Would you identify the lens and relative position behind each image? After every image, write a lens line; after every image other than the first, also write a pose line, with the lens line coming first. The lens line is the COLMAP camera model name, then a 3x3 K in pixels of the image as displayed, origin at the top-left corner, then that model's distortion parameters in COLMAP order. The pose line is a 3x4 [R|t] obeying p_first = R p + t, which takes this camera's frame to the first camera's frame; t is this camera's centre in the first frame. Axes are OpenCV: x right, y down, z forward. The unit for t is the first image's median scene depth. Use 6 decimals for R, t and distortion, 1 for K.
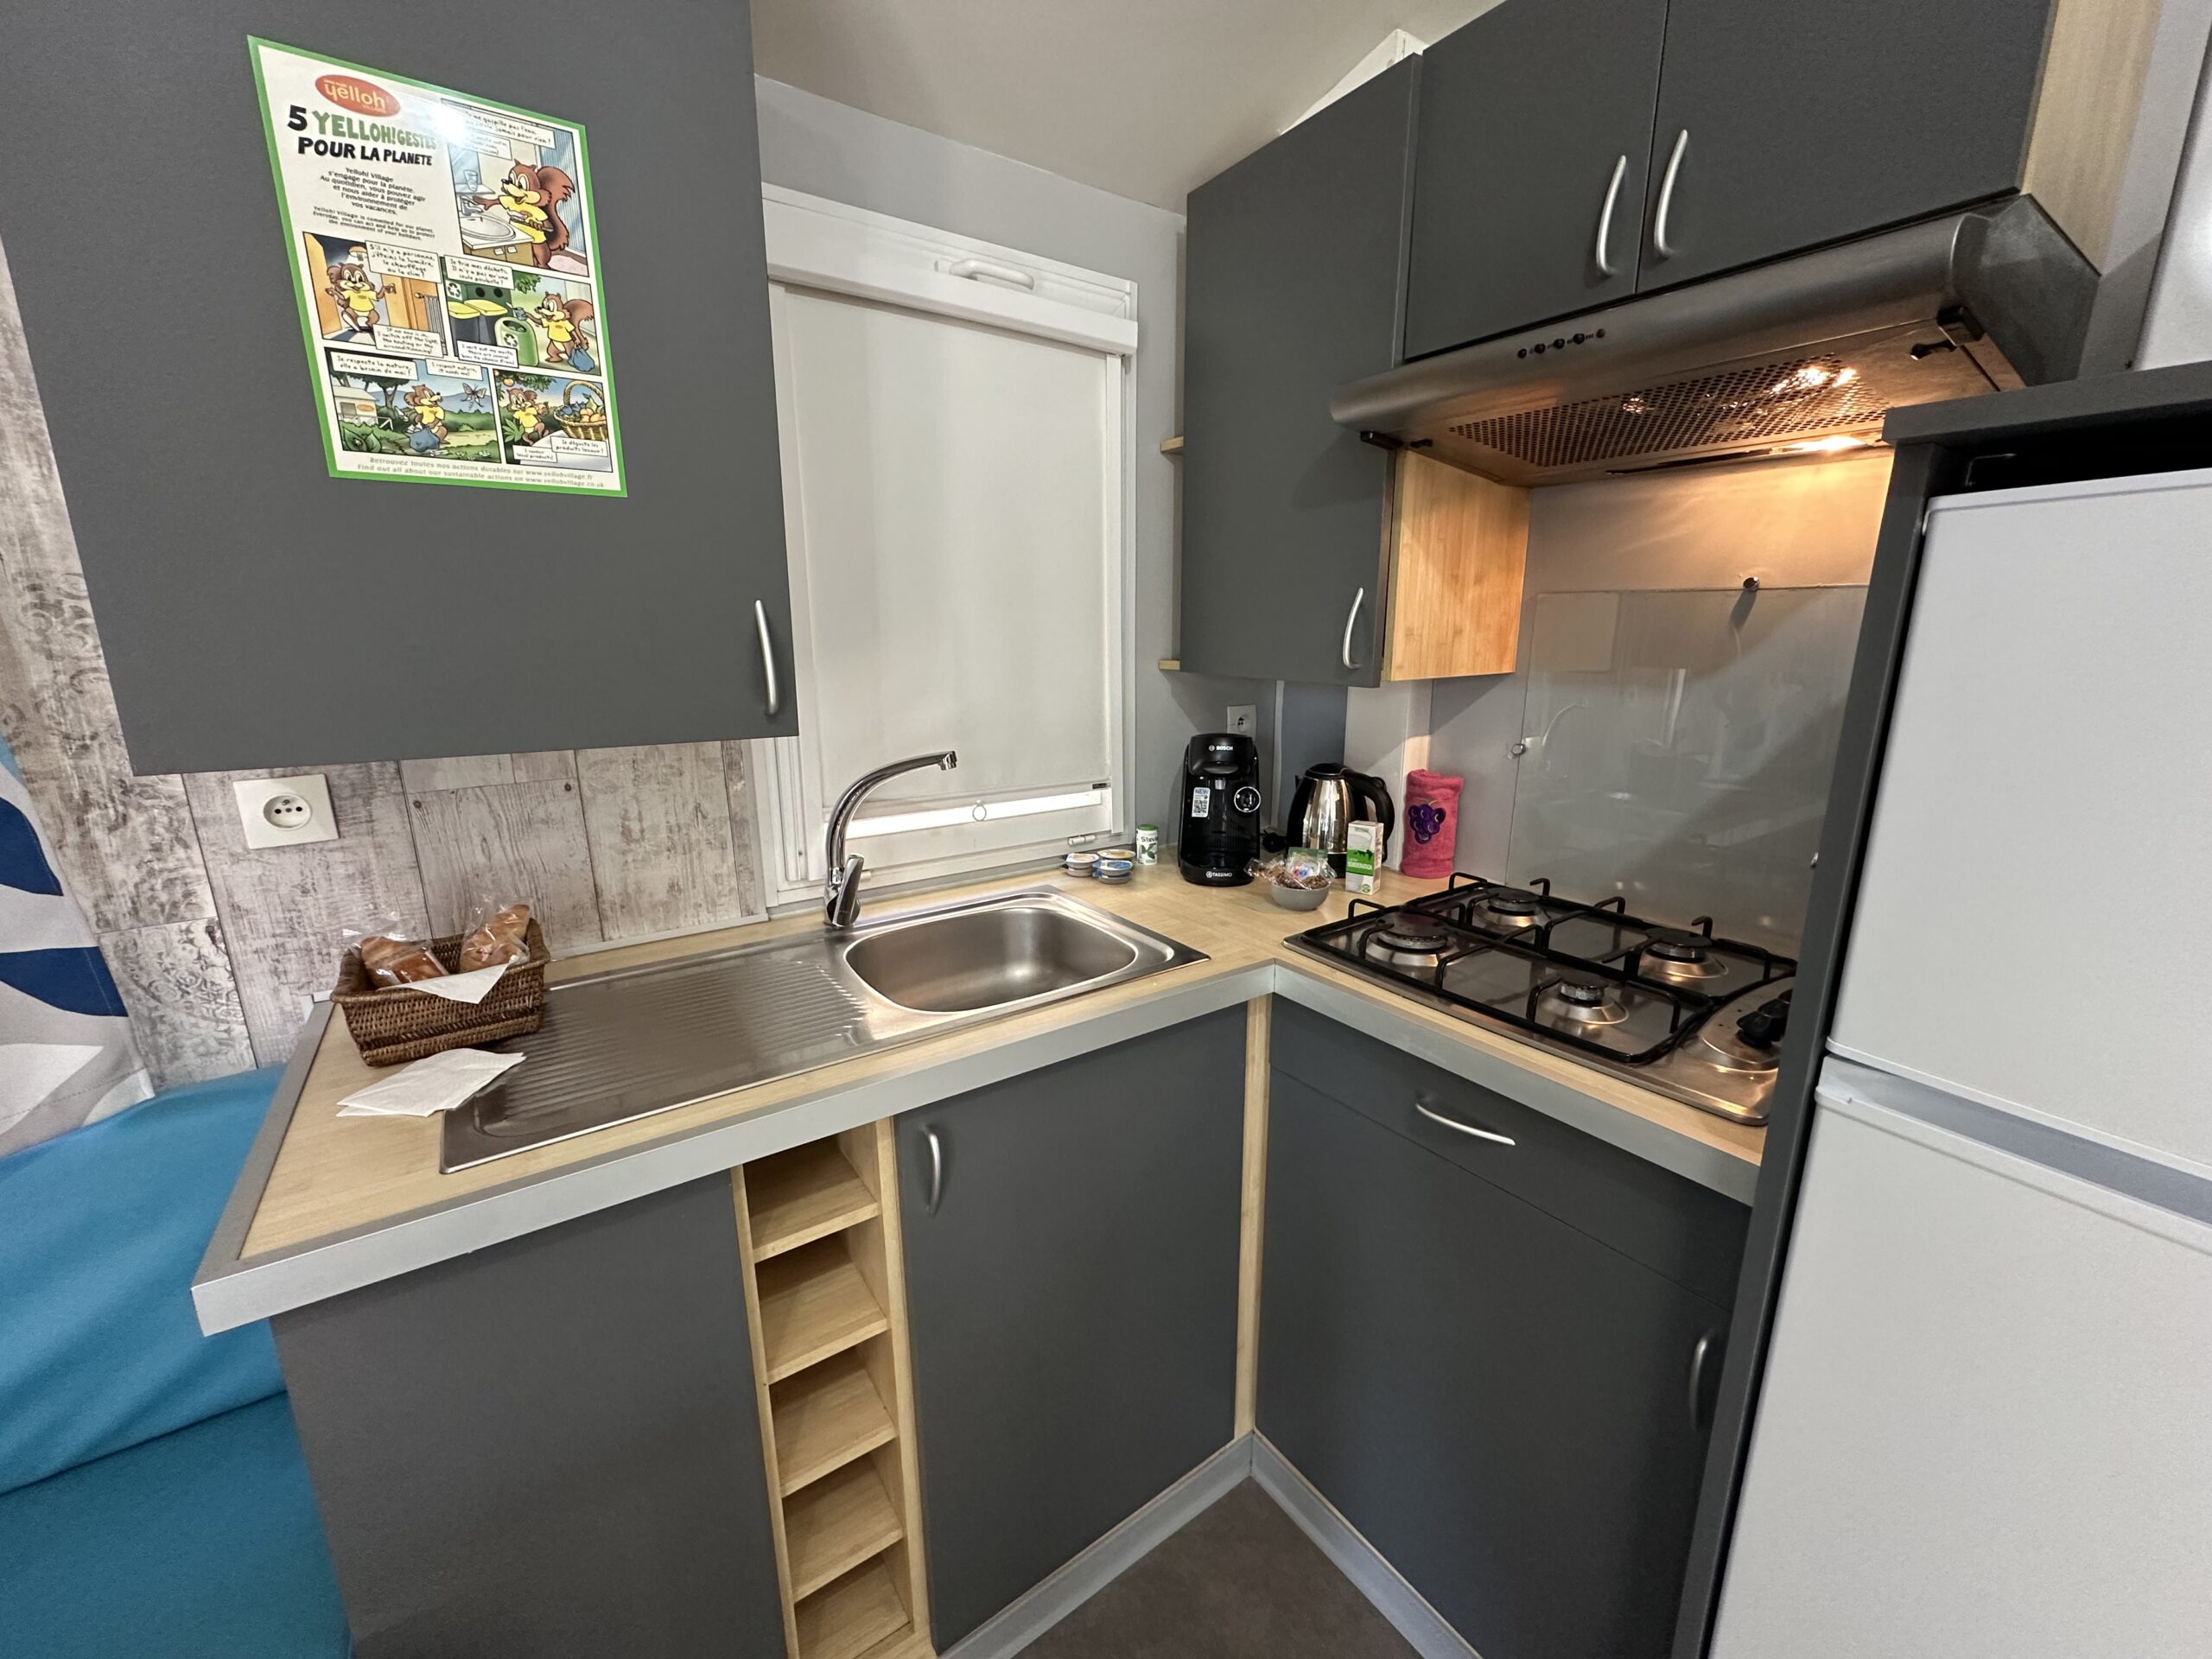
lens RADIAL K [[879.8, 0, 1106.0], [0, 879.8, 829.5], [0, 0, 1]] dist [-0.002420, -0.000018]
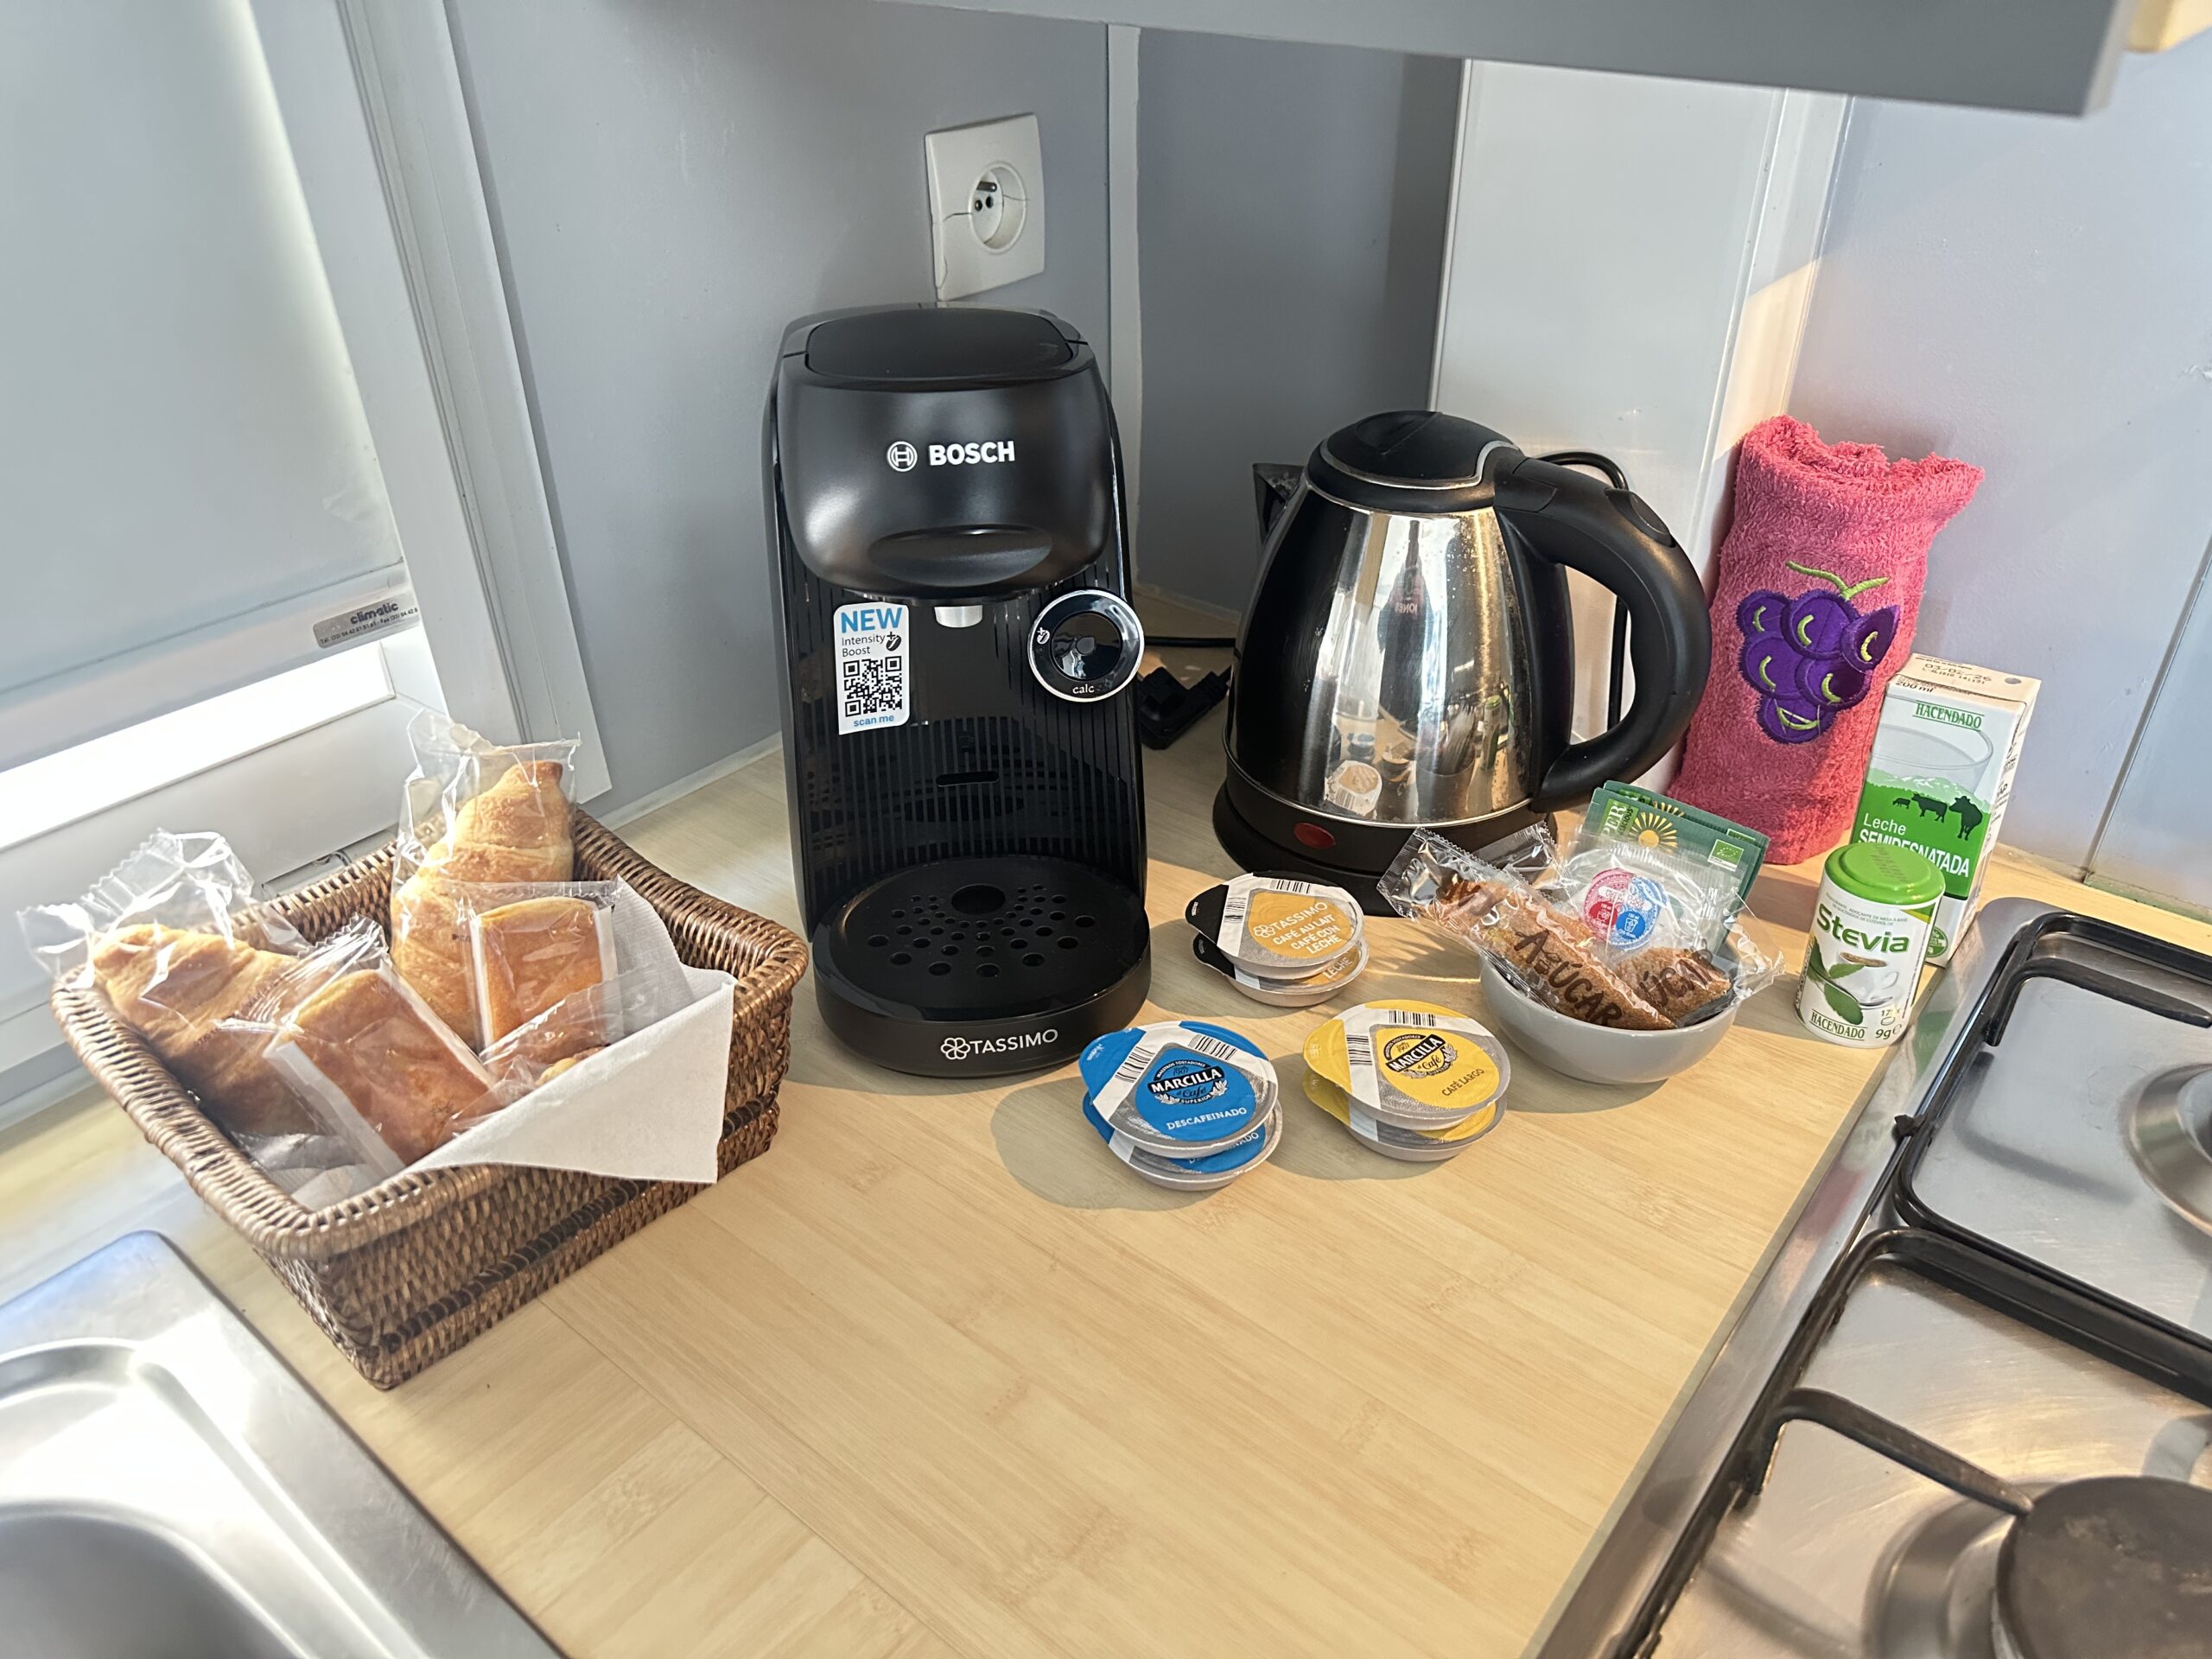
lens RADIAL K [[1580.2, 0, 1106.0], [0, 1580.2, 829.5], [0, 0, 1]] dist [0.200888, -0.430557]
pose [[0.960913, -0.149042, 0.233307, 0.090999], [0.064068, 0.939559, 0.336339, -0.169200], [-0.269335, -0.308245, 0.912383, 0.847990]]
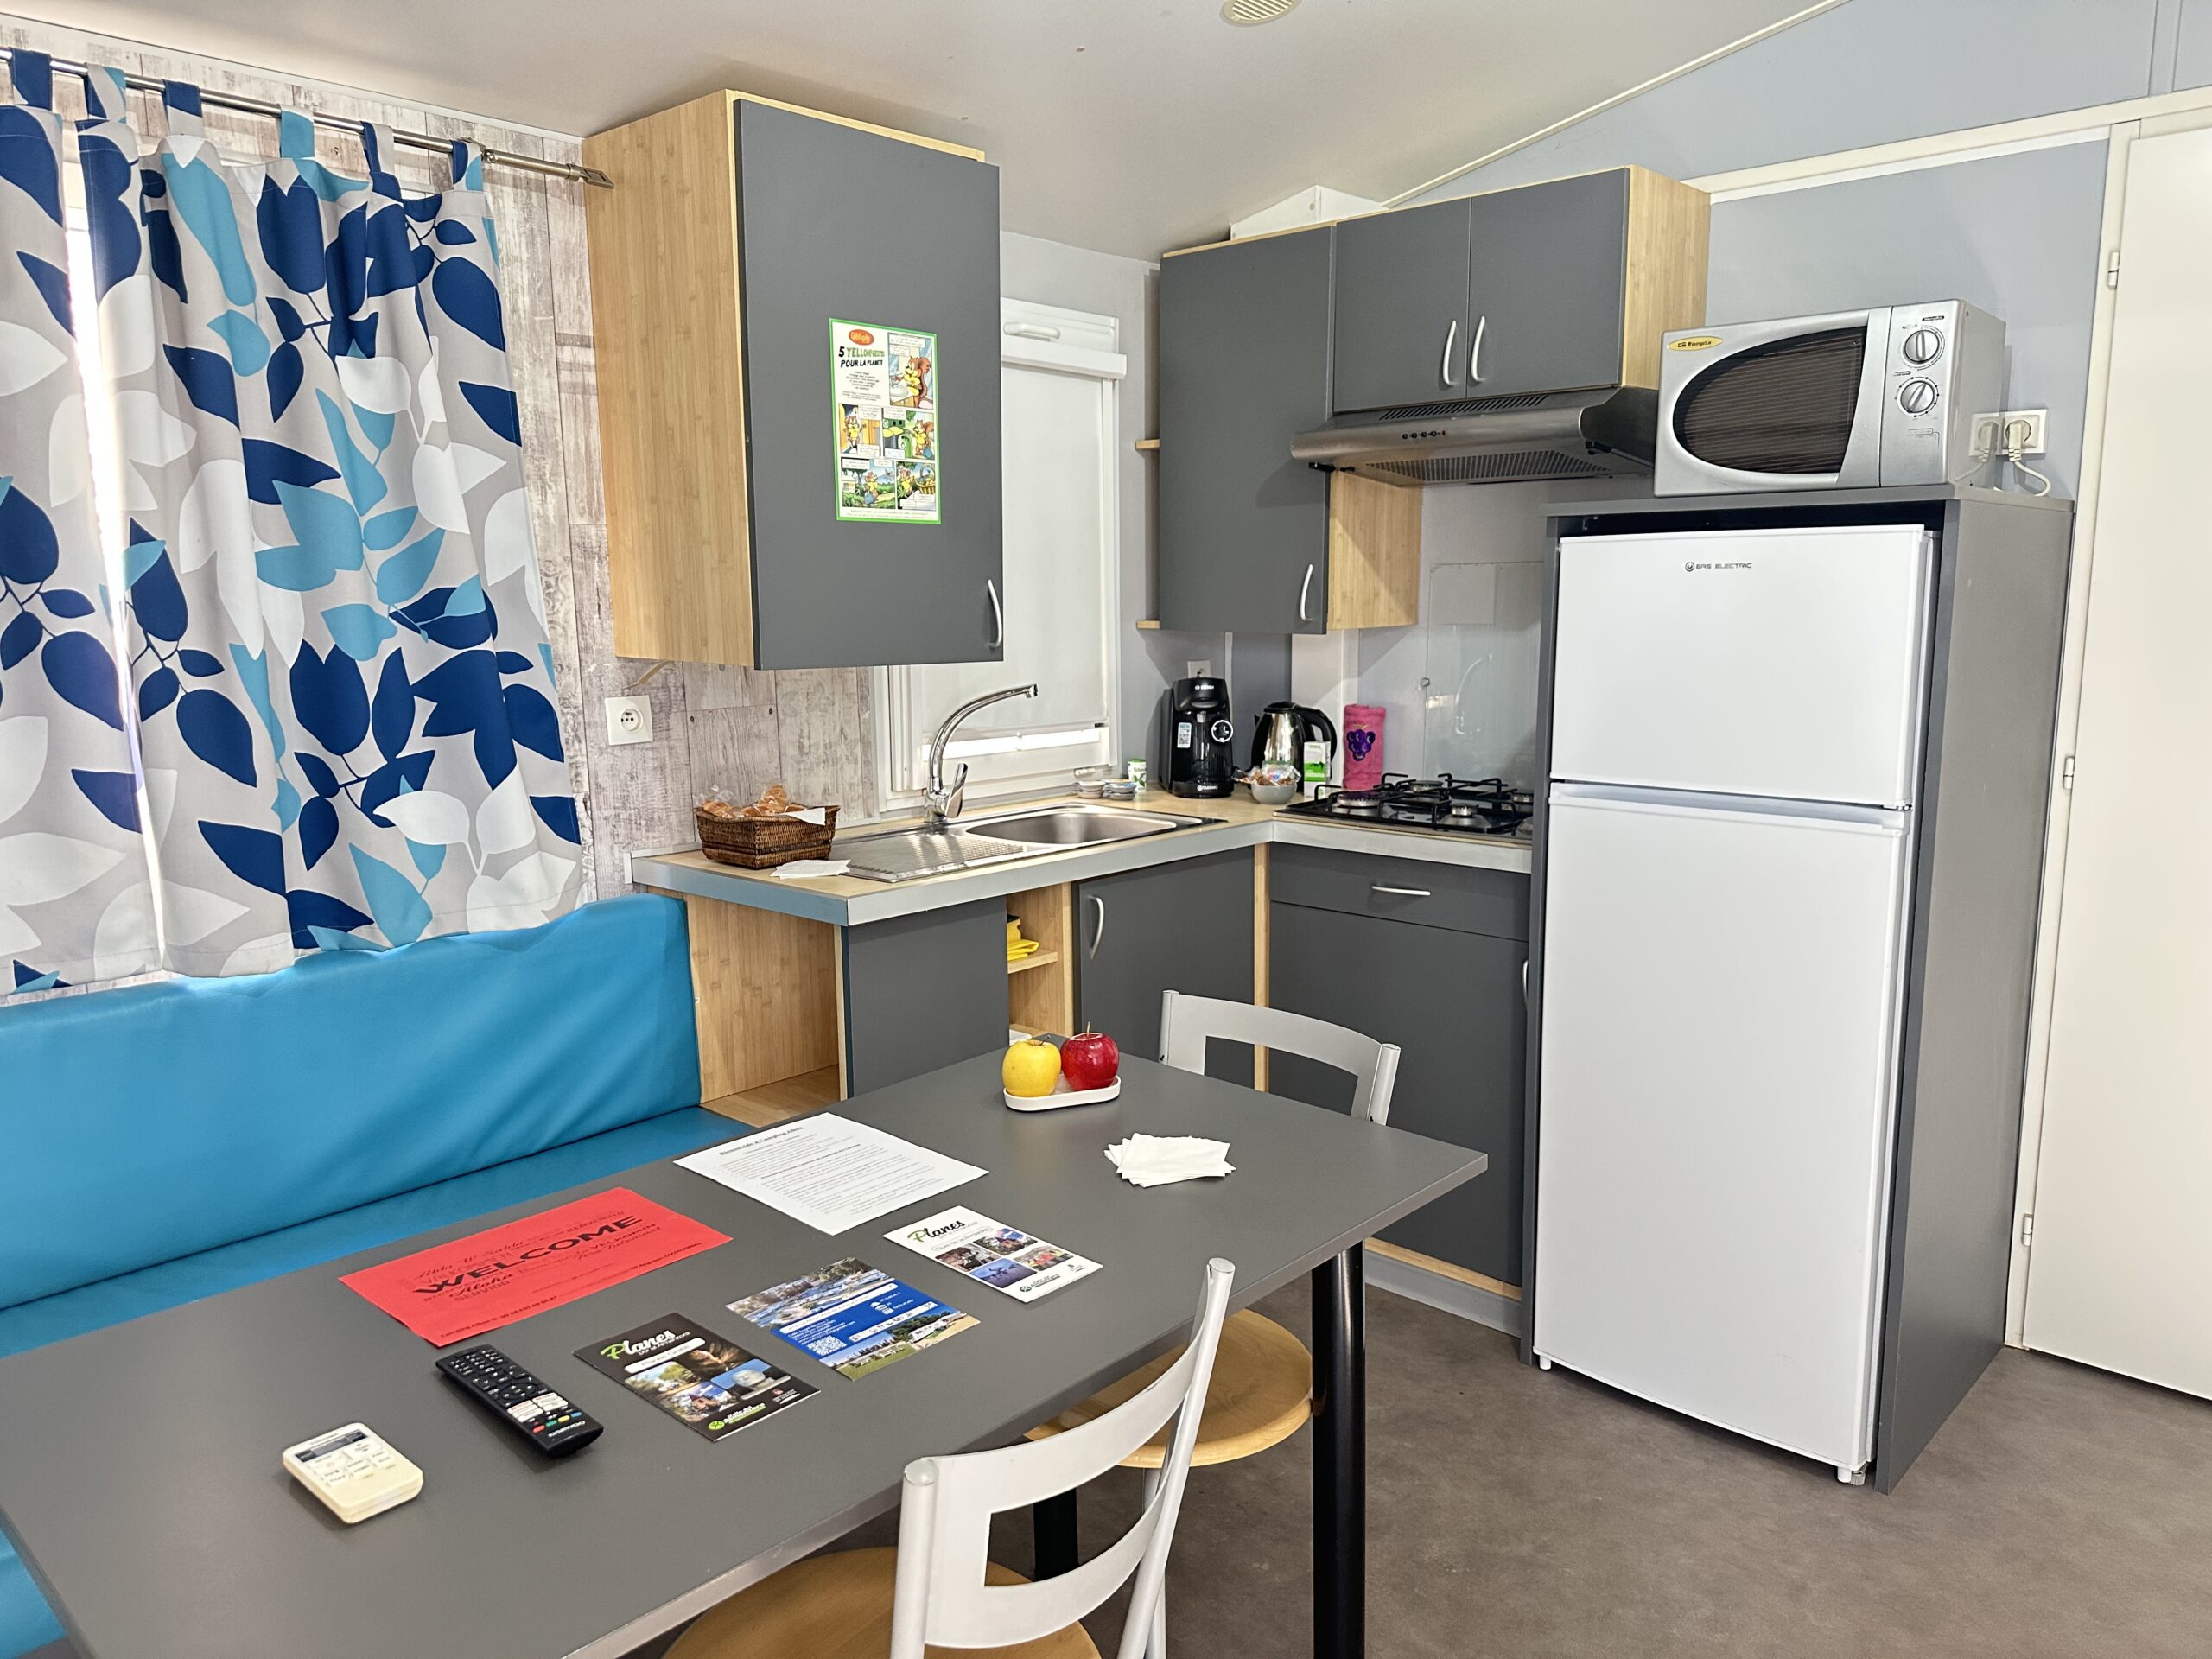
lens RADIAL K [[1580.2, 0, 1106.0], [0, 1580.2, 829.5], [0, 0, 1]] dist [0.200888, -0.430557]
pose [[0.976786, -0.037419, 0.210926, -0.648204], [0.053279, 0.996122, -0.070014, 0.343898], [-0.207488, 0.079627, 0.974992, -1.540477]]
